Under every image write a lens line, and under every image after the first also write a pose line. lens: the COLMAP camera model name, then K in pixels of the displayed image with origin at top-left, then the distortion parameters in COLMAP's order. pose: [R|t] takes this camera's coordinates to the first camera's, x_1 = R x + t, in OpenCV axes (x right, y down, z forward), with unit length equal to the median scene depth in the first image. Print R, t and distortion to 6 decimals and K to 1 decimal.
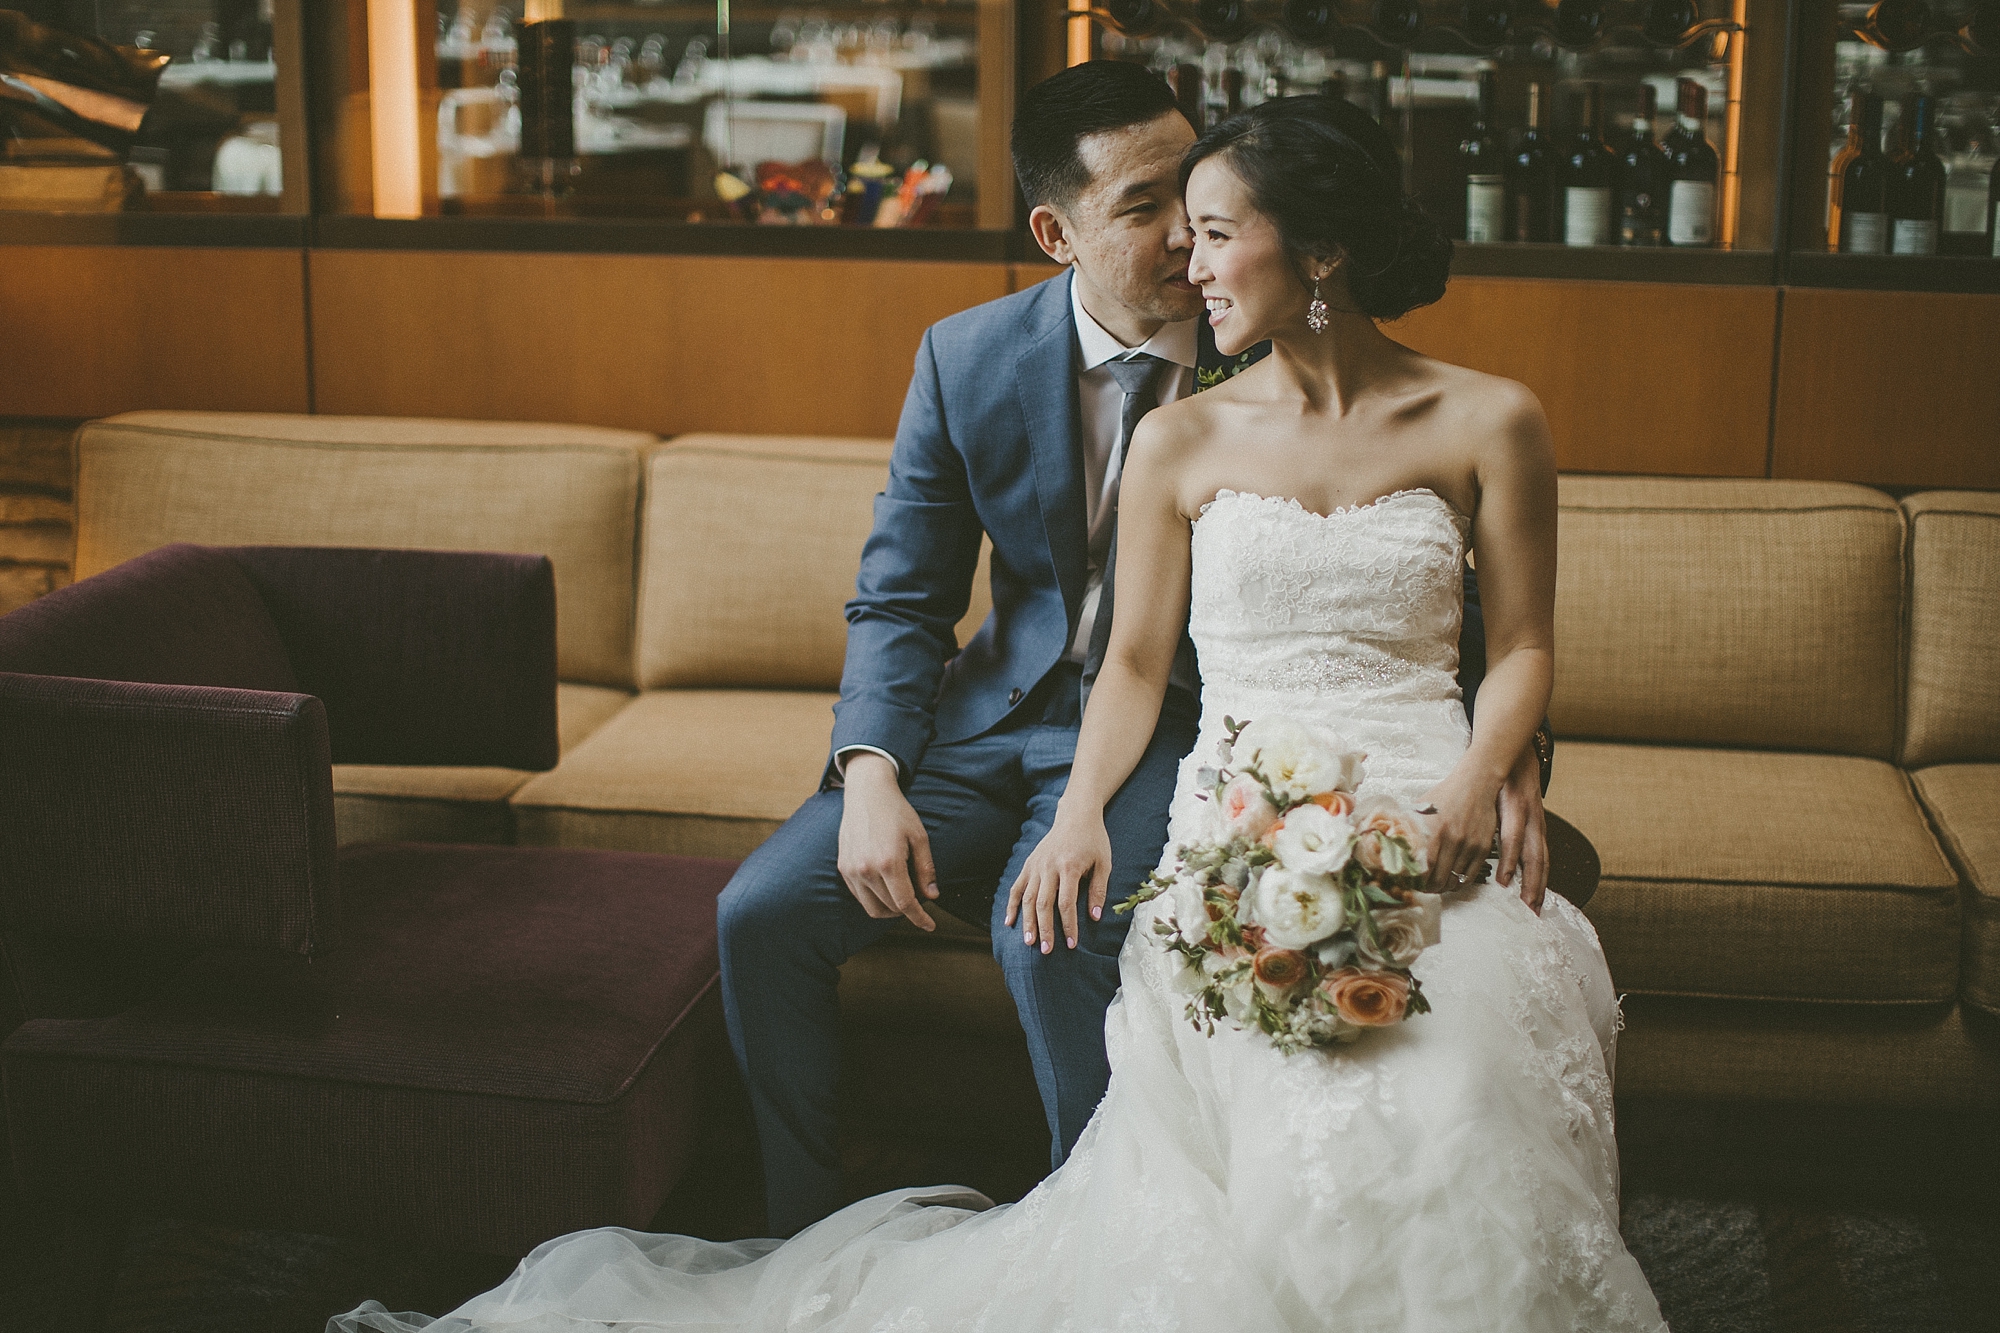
lens RADIAL K [[2887.2, 0, 1000.0], [0, 2887.2, 666.5], [0, 0, 1]] dist [-0.136236, -0.033267]
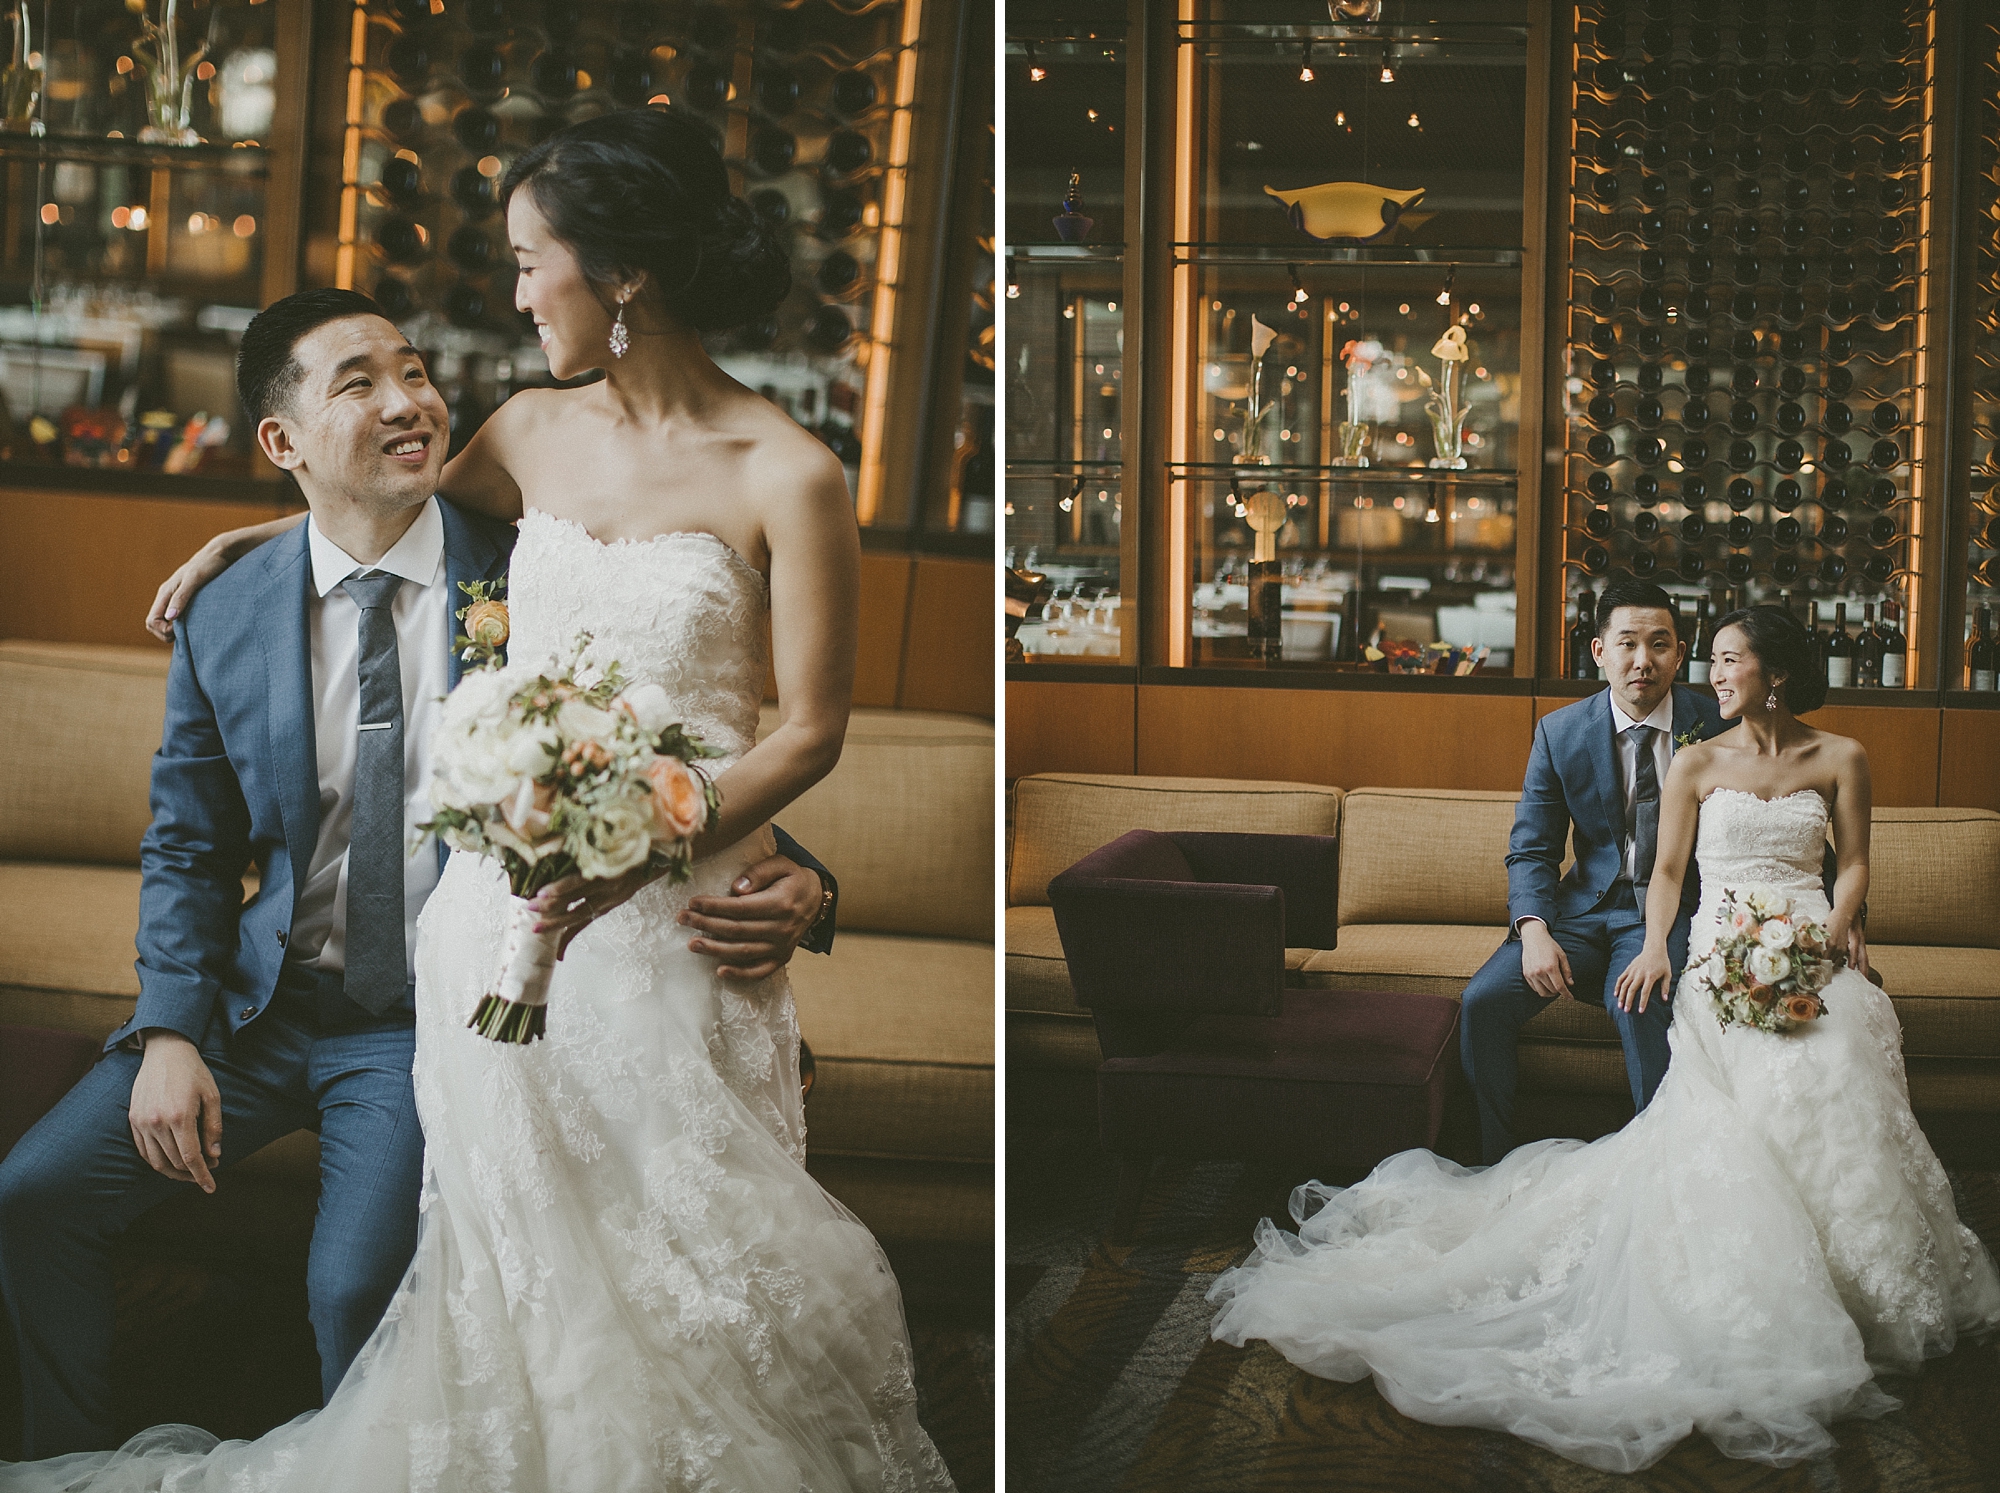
lens RADIAL K [[3458.5, 0, 1000.0], [0, 3458.5, 746.5], [0, 0, 1]] dist [-0.159548, 0.121278]
pose [[0.997903, 0.008861, 0.064113, -0.632504], [0.001662, 0.986748, -0.162254, 0.331138], [-0.064701, 0.162020, 0.984664, -1.525798]]
